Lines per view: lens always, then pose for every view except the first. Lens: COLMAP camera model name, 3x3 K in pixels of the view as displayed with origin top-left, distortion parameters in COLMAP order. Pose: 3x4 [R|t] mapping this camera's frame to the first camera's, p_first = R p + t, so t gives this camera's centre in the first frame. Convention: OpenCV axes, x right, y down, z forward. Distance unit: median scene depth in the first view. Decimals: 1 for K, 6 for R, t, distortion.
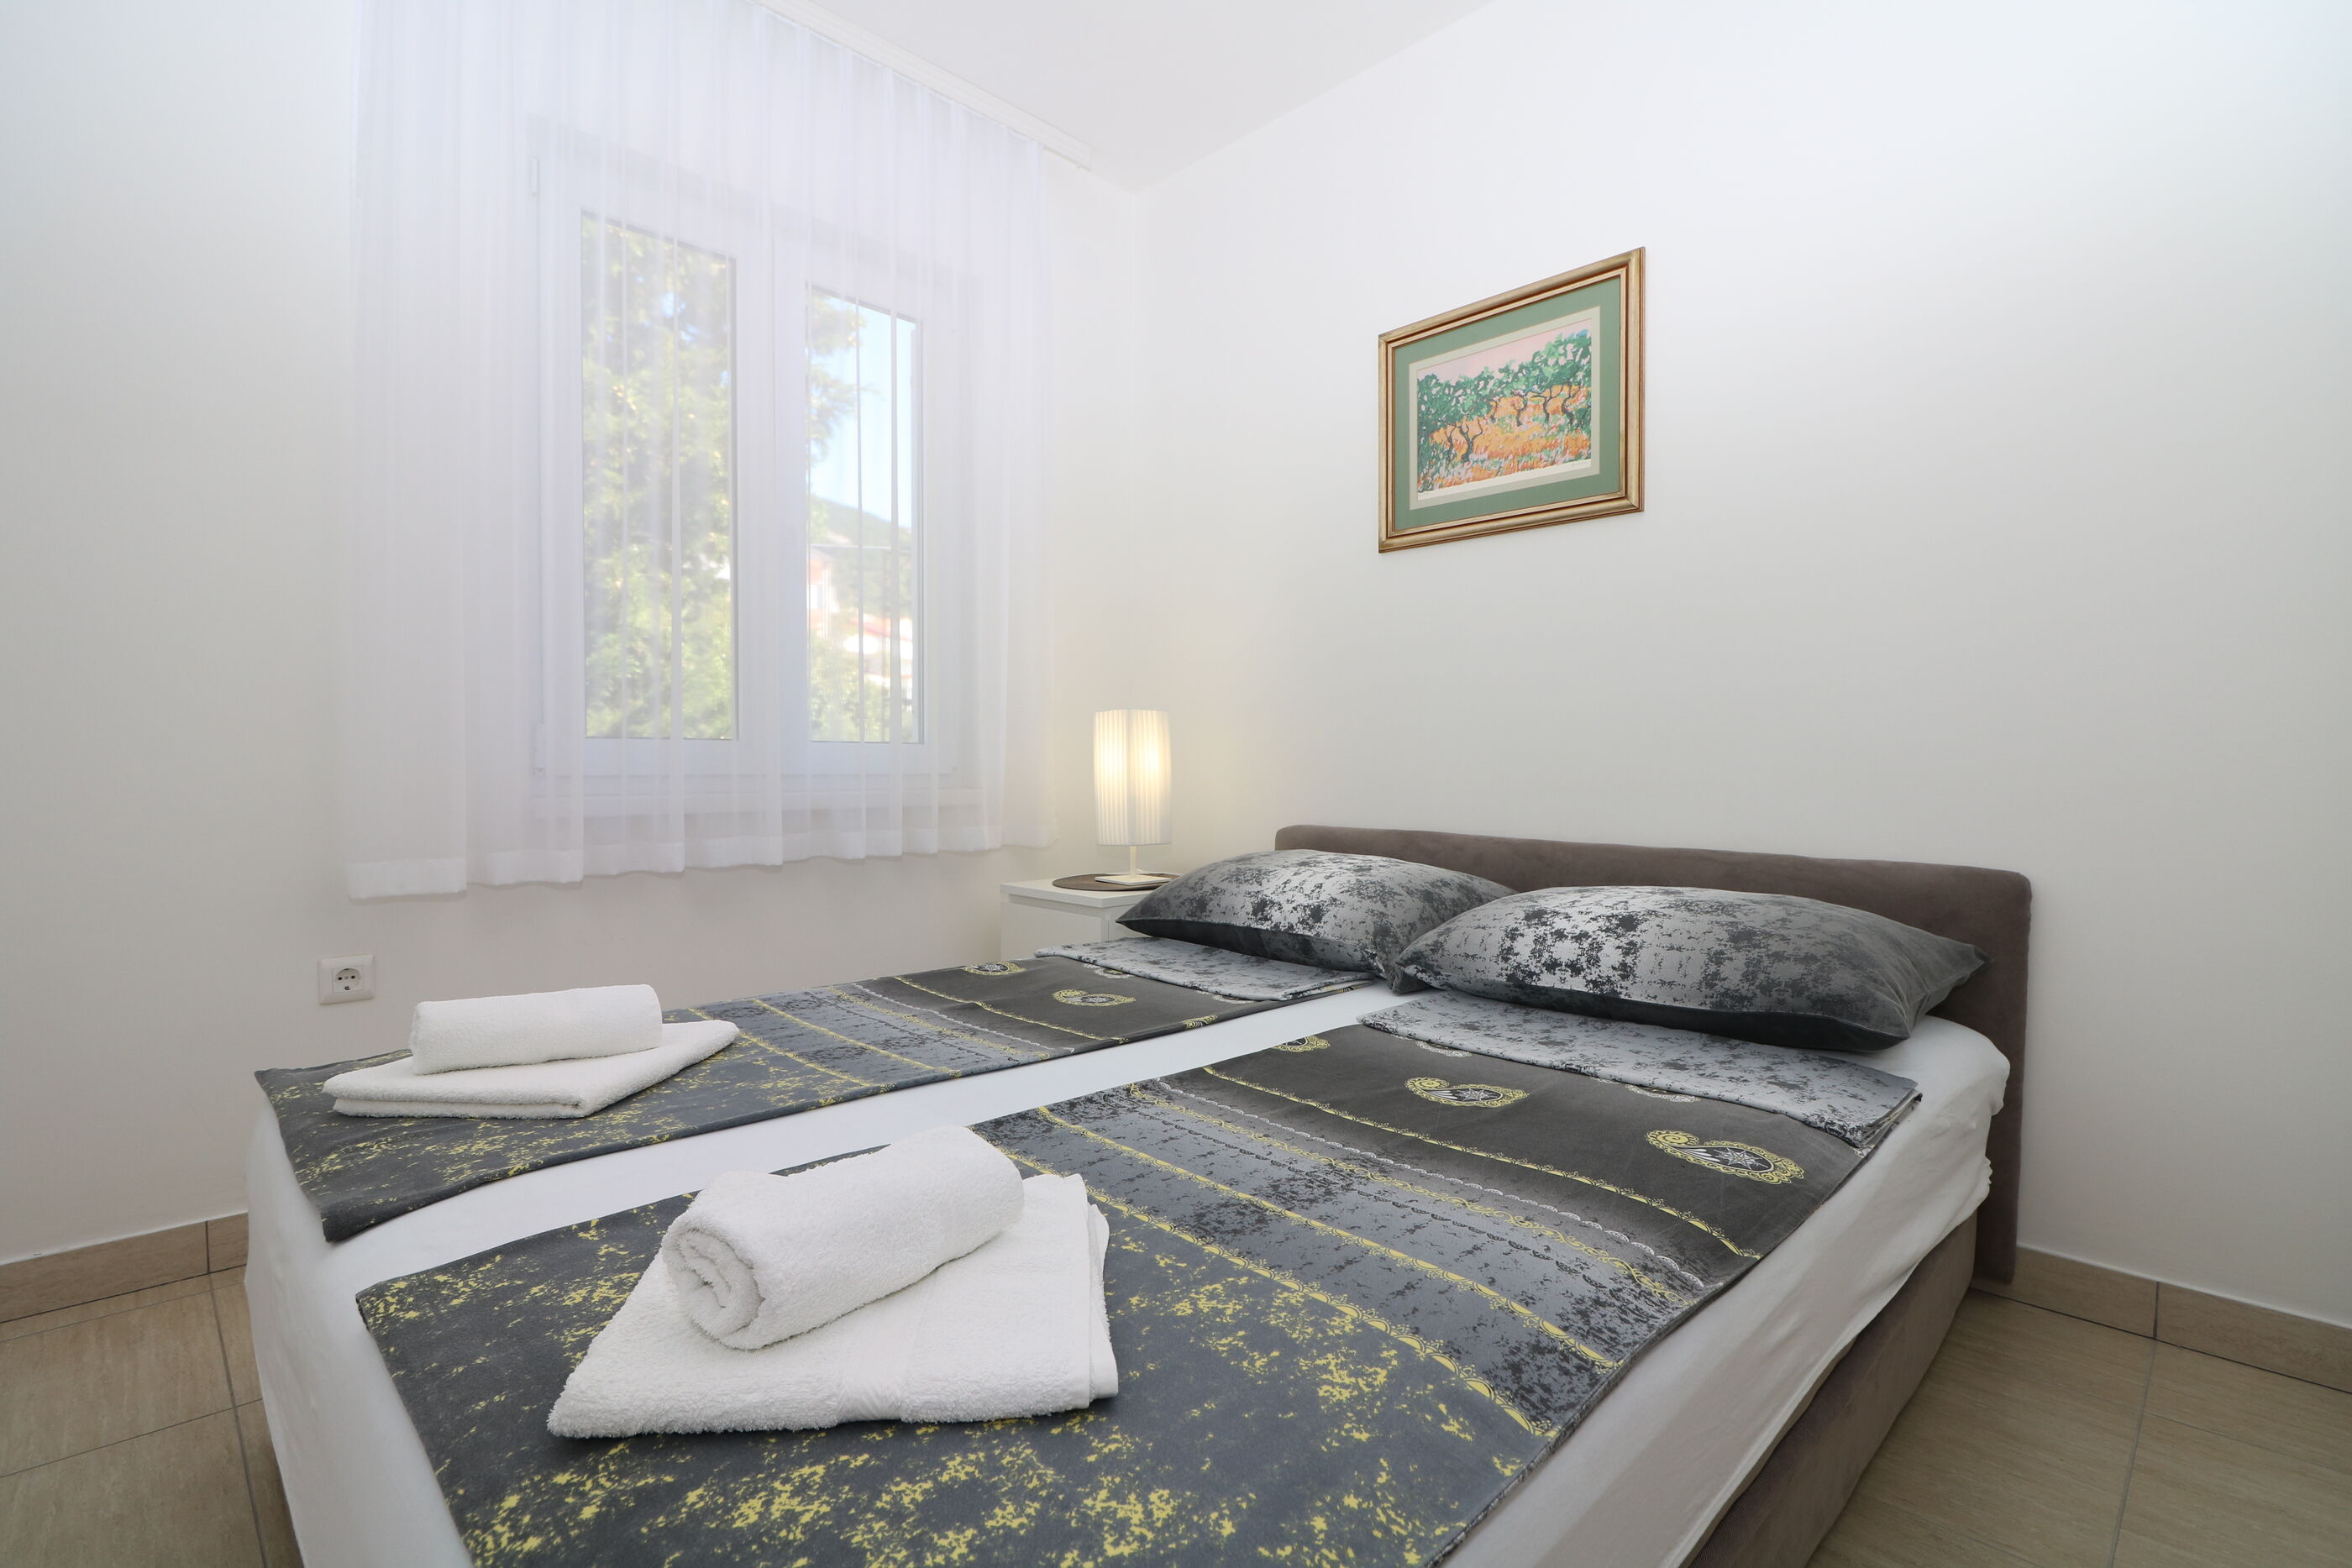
lens RADIAL K [[1087.0, 0, 1186.5], [0, 1087.0, 783.9], [0, 0, 1]] dist [-0.000116, -0.012825]
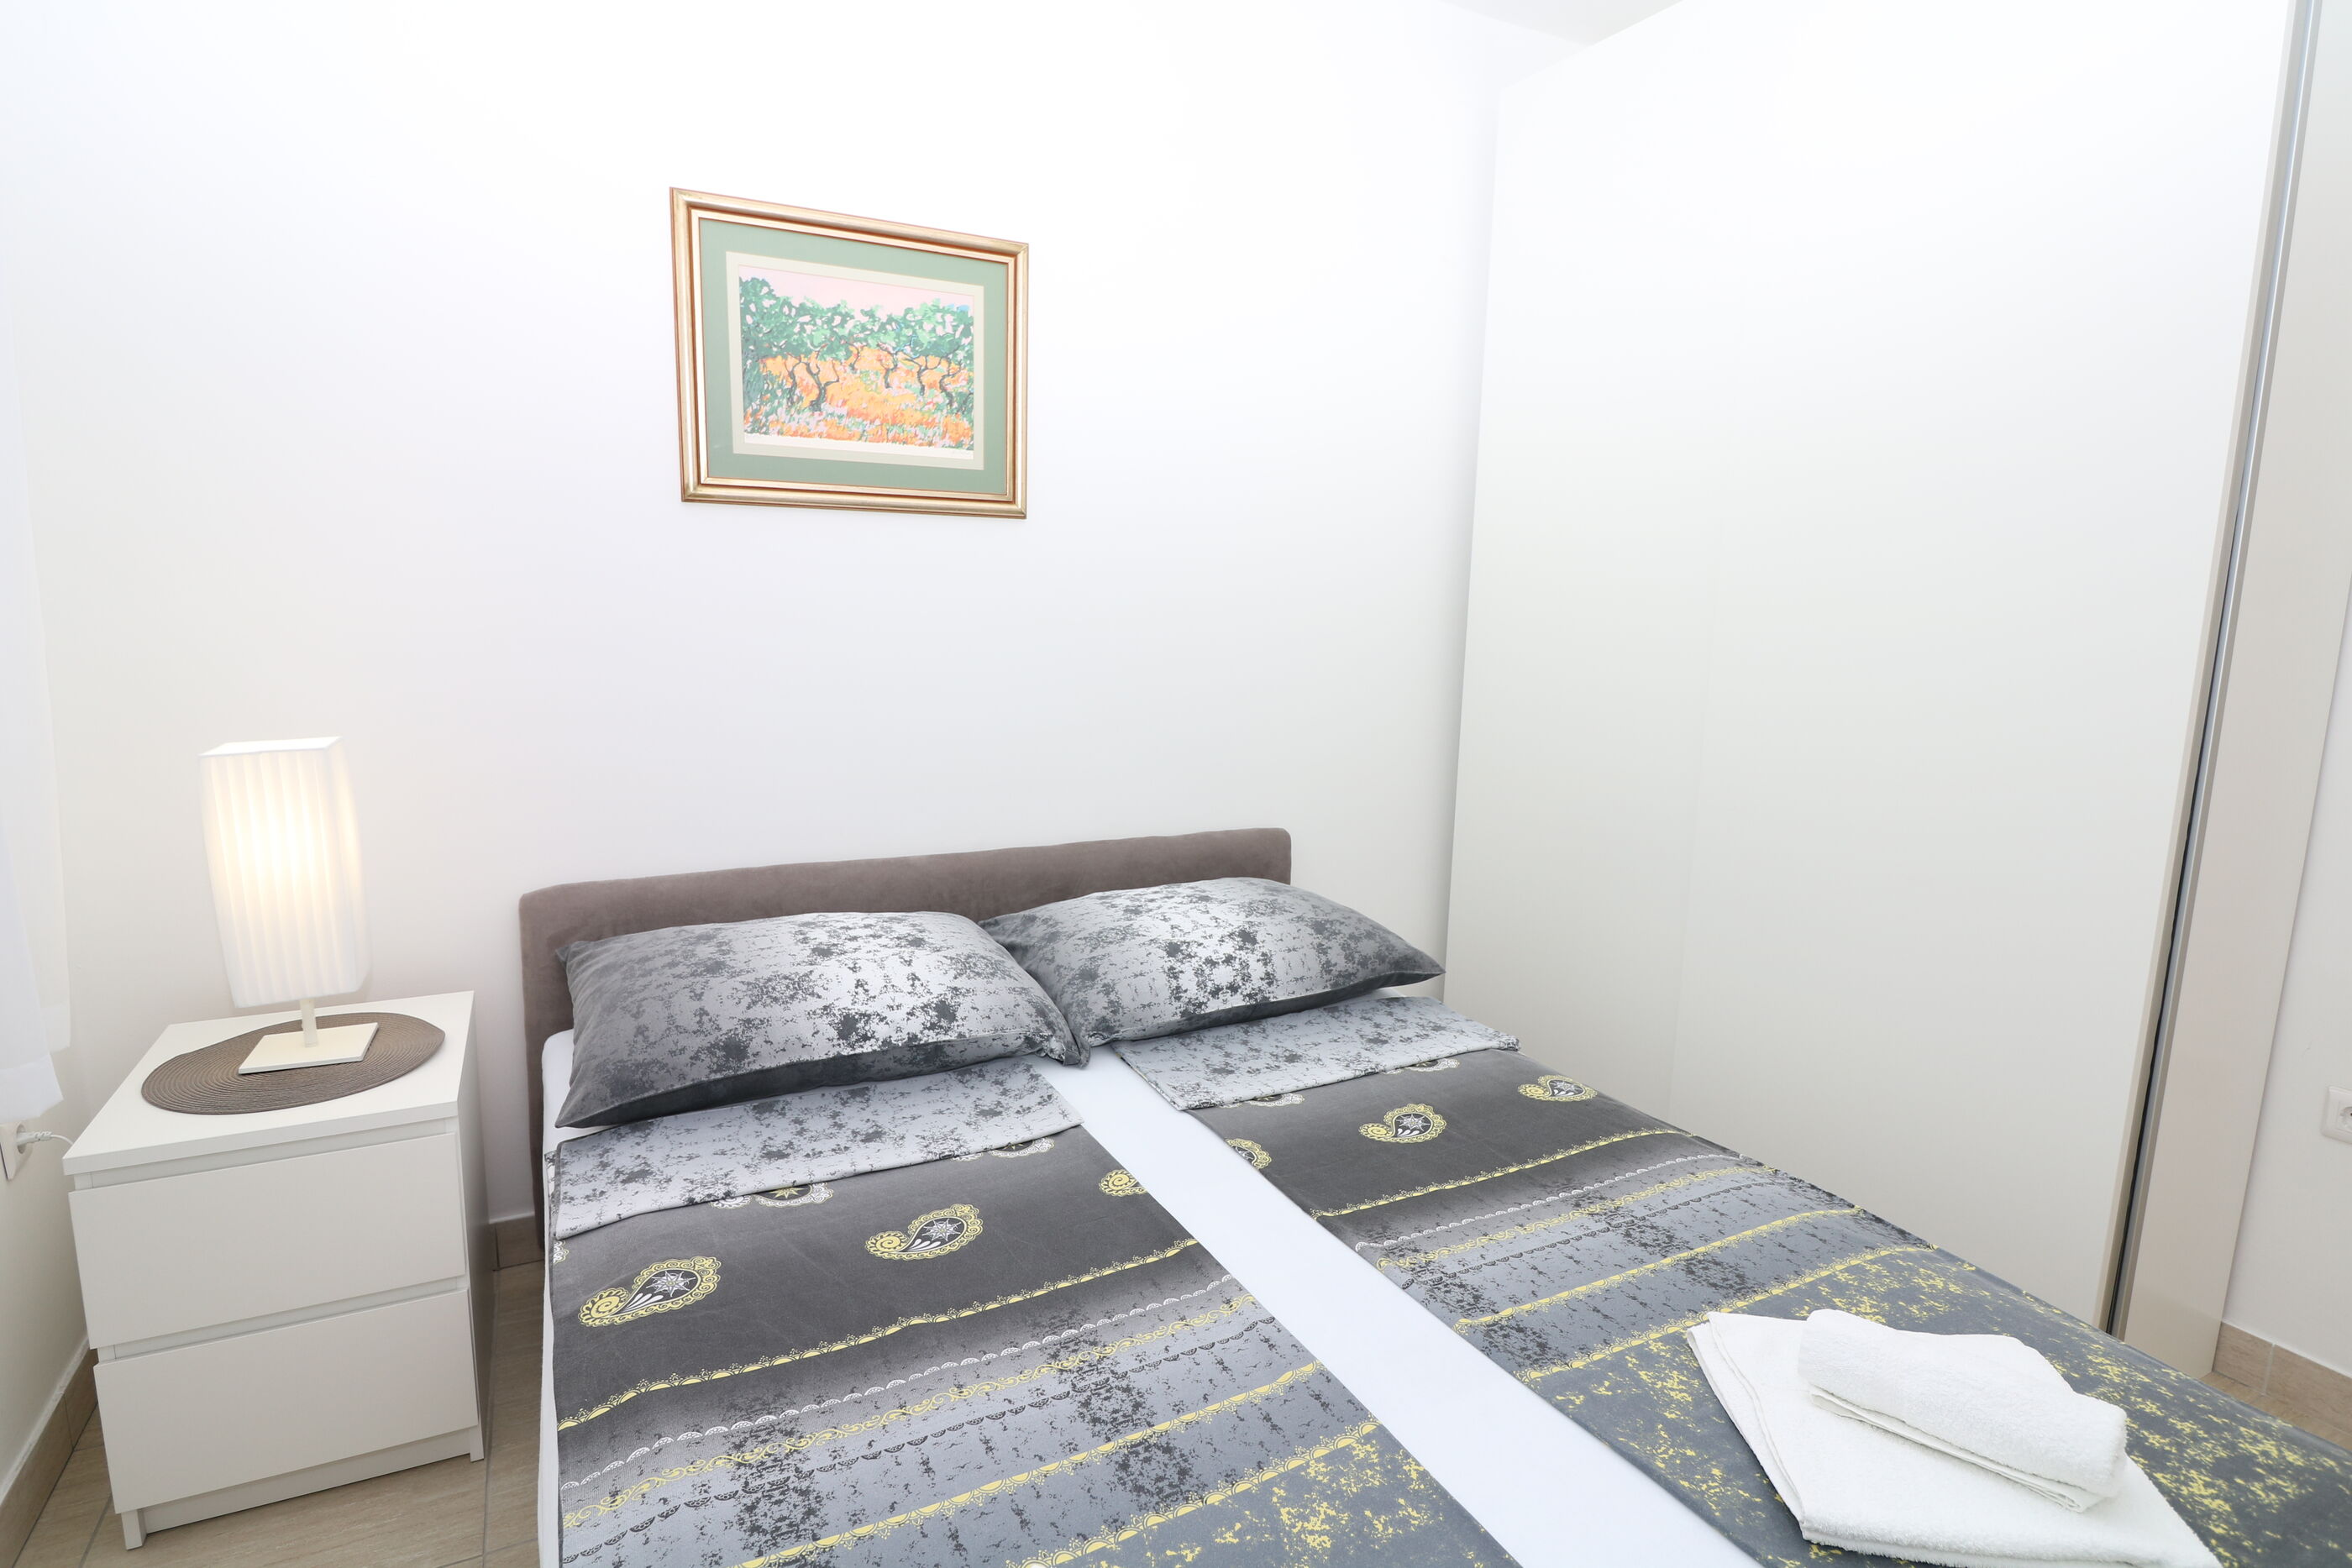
lens RADIAL K [[1206.3, 0, 1187.6], [0, 1206.3, 785.2], [0, 0, 1]] dist [0.000253, -0.010213]
pose [[0.290682, -0.153744, 0.944387, -0.602133], [0.000345, 0.987023, 0.160579, -0.179554], [-0.956820, -0.046351, 0.286962, 0.504107]]
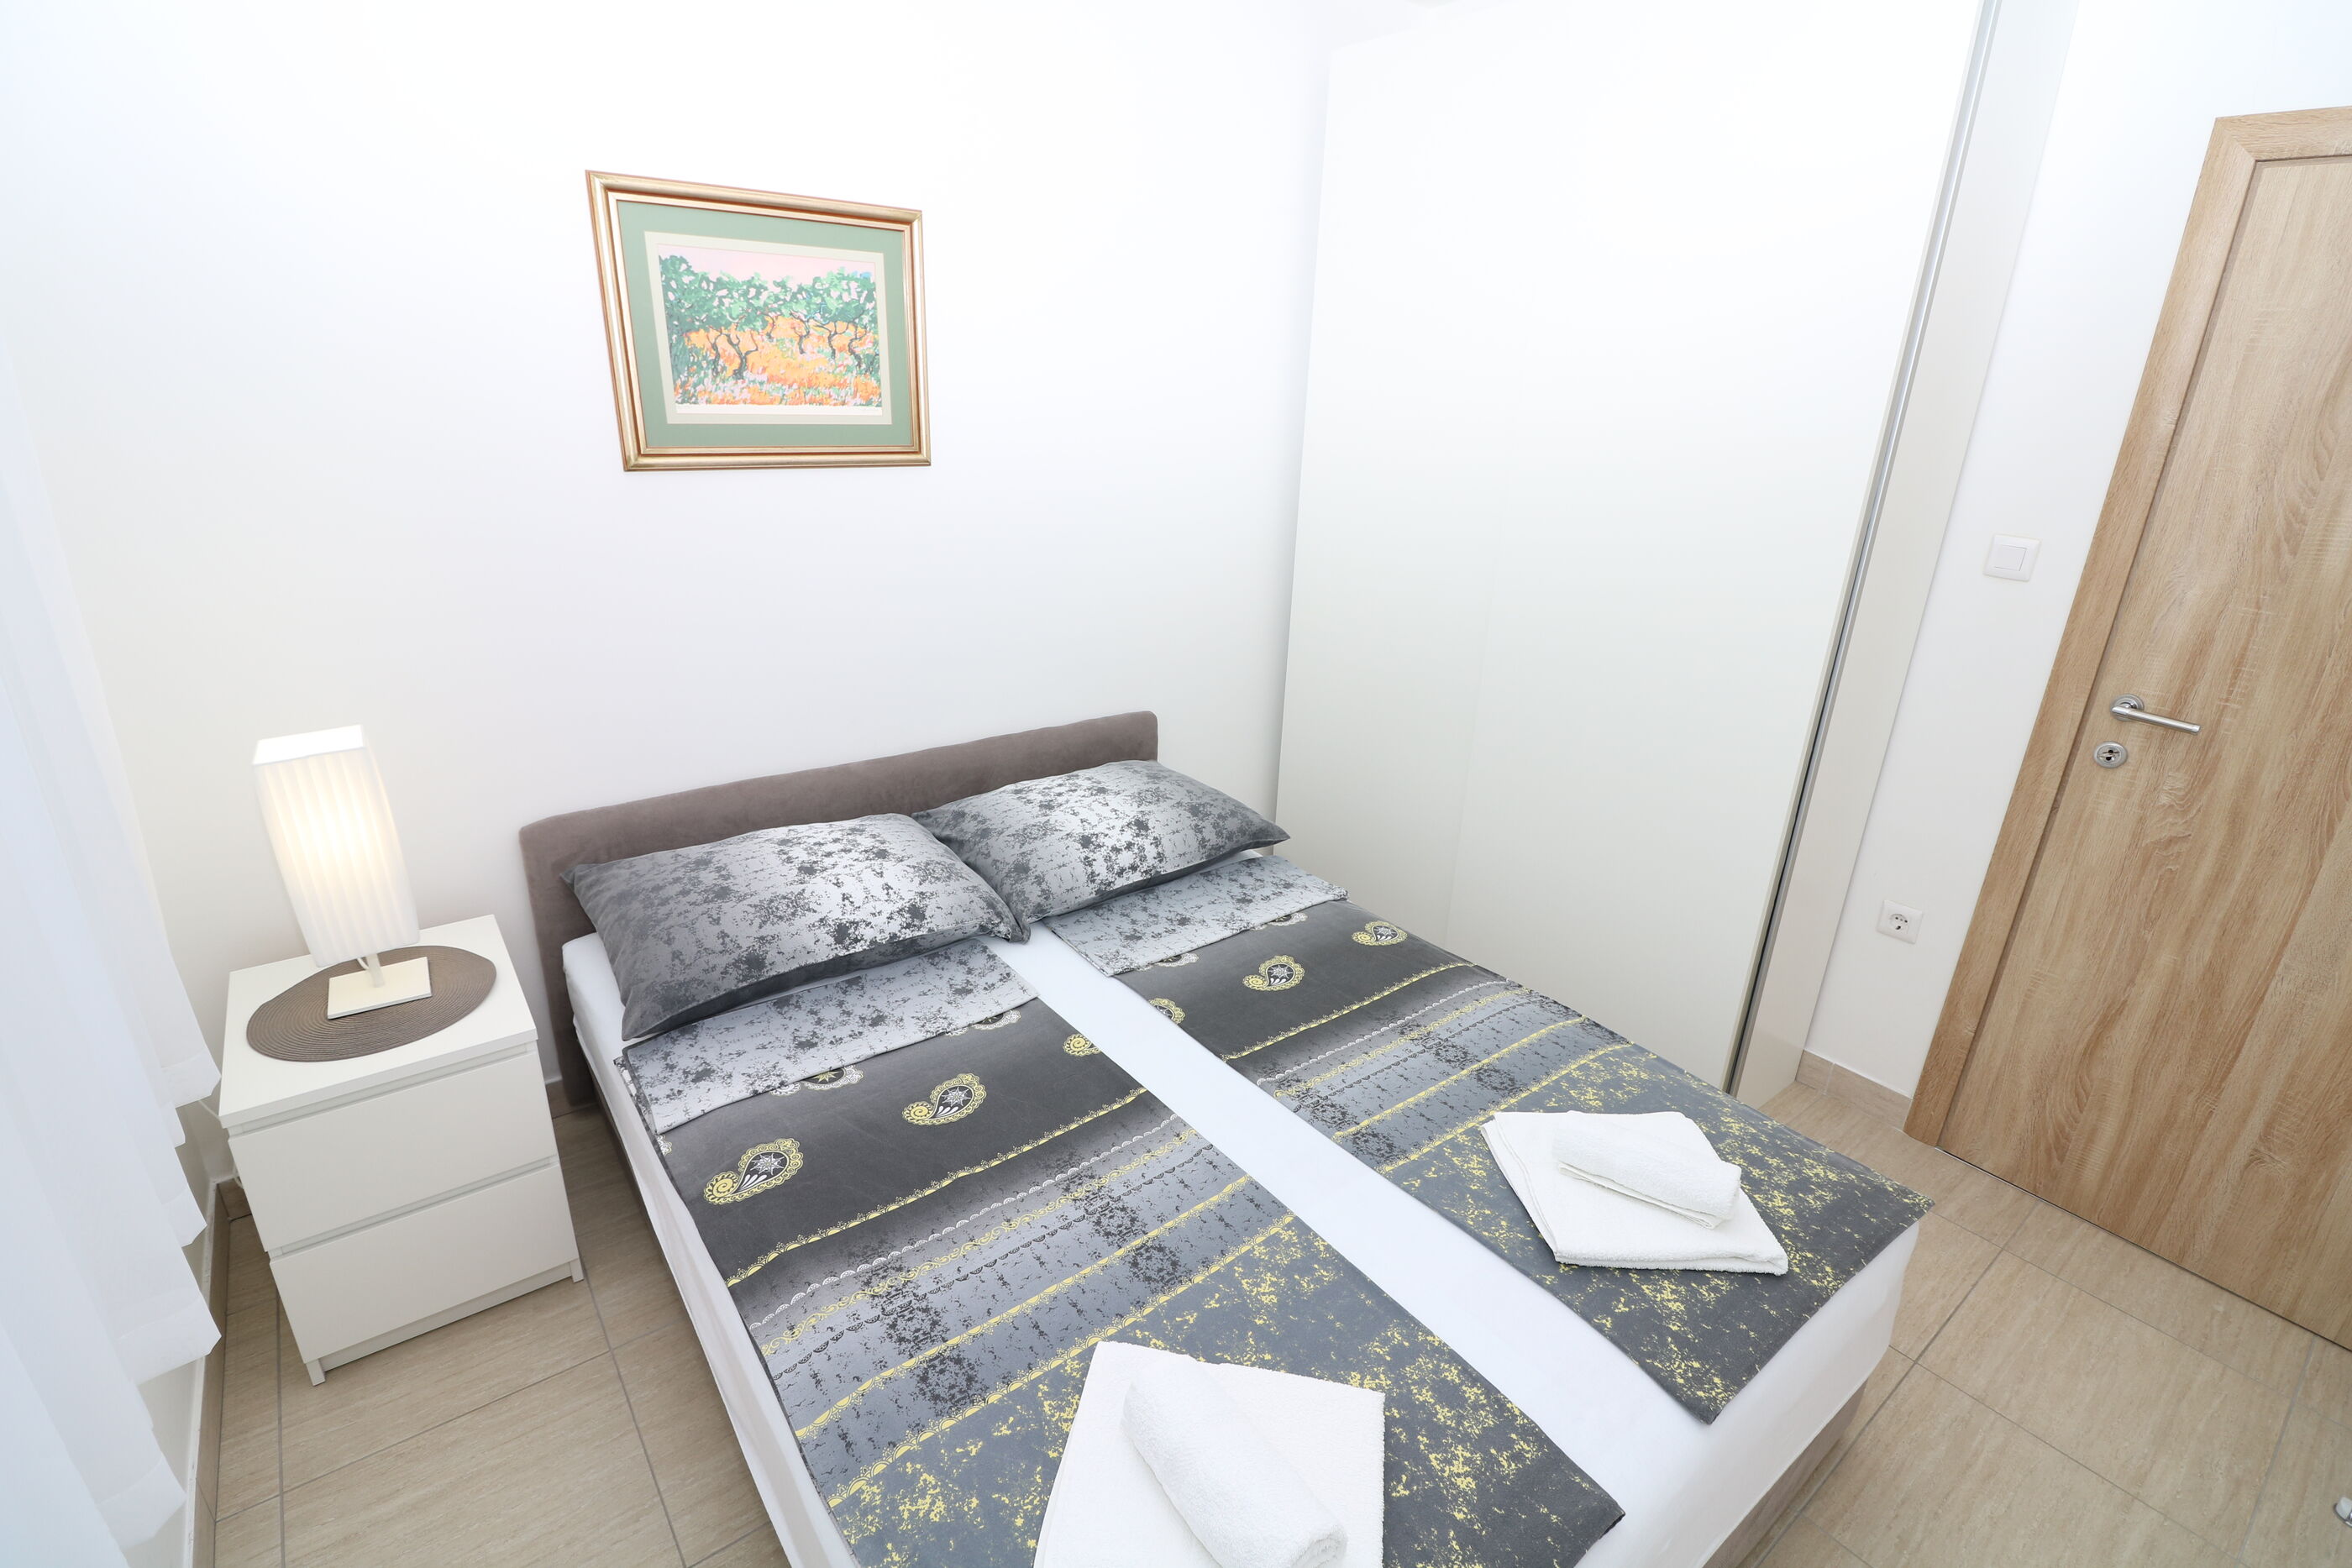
lens RADIAL K [[1087.0, 0, 1181.9], [0, 1087.0, 787.8], [0, 0, 1]] dist [-0.000116, -0.012825]
pose [[0.125062, -0.353040, 0.927212, -0.695862], [-0.011081, 0.933994, 0.357117, -0.331606], [-0.992087, -0.054936, 0.112895, 0.566221]]
